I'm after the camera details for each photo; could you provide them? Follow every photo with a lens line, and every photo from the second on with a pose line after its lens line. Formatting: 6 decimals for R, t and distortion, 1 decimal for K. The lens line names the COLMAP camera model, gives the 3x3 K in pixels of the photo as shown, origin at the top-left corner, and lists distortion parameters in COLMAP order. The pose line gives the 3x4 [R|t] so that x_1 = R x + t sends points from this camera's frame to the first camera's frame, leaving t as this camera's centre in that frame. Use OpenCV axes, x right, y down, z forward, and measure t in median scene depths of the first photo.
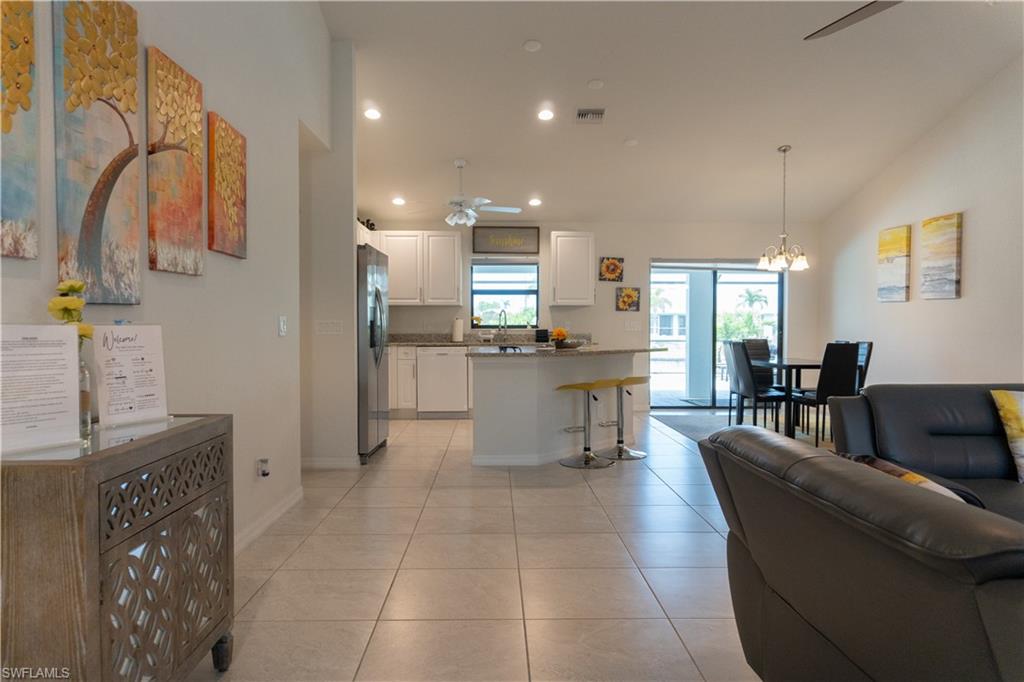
lens RADIAL K [[682.9, 0, 513.2], [0, 682.9, 341.0], [0, 0, 1]] dist [-0.007460, -0.000999]
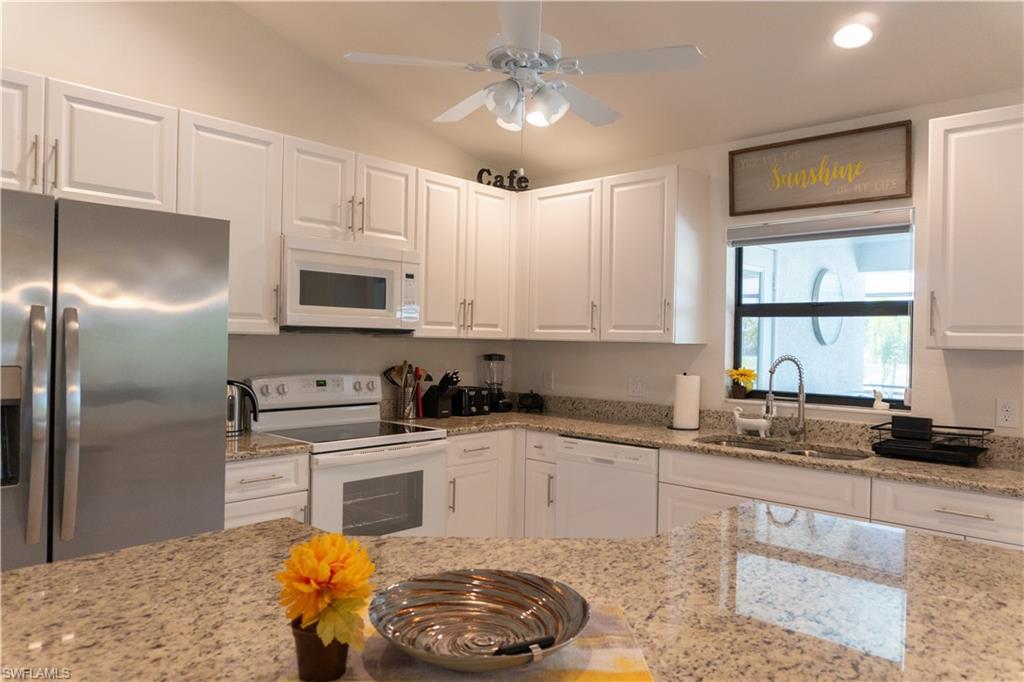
lens RADIAL K [[682.9, 0, 516.7], [0, 682.9, 343.0], [0, 0, 1]] dist [-0.007460, -0.000999]
pose [[0.711329, 0.017004, -0.702654, 0.140410], [-0.036196, 0.999267, -0.012460, -0.041957], [0.701927, 0.034297, 0.711423, 0.615686]]
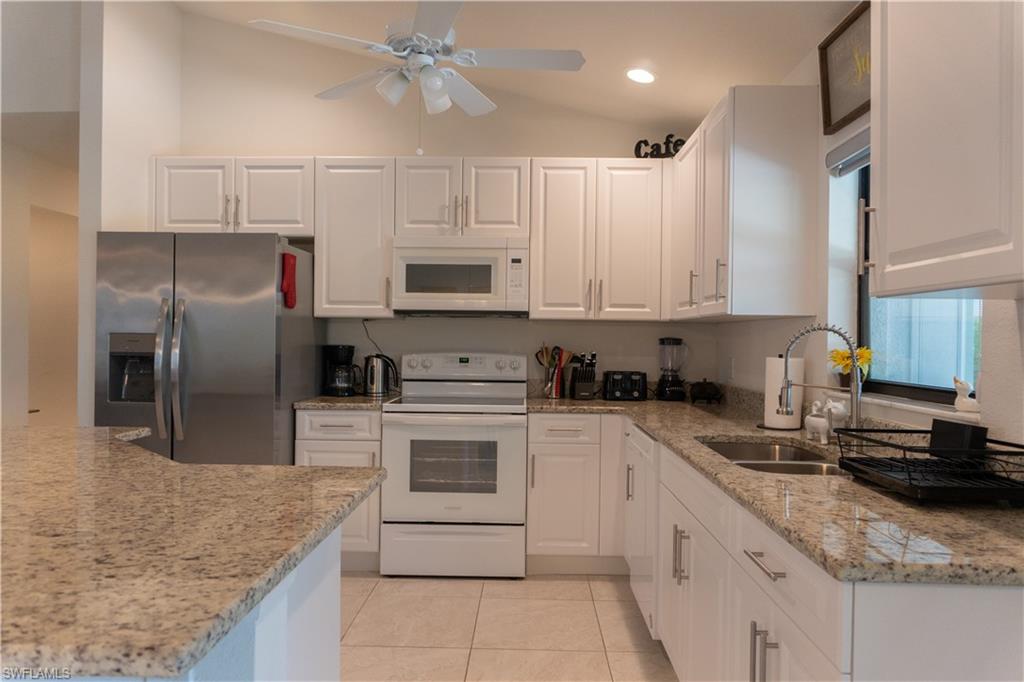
lens RADIAL K [[682.9, 0, 518.2], [0, 682.9, 340.2], [0, 0, 1]] dist [-0.007460, -0.000999]
pose [[-0.045309, 0.002764, -0.998969, 0.243767], [-0.034630, 0.999391, 0.004336, -0.036095], [0.998373, 0.034790, -0.045185, 0.886777]]
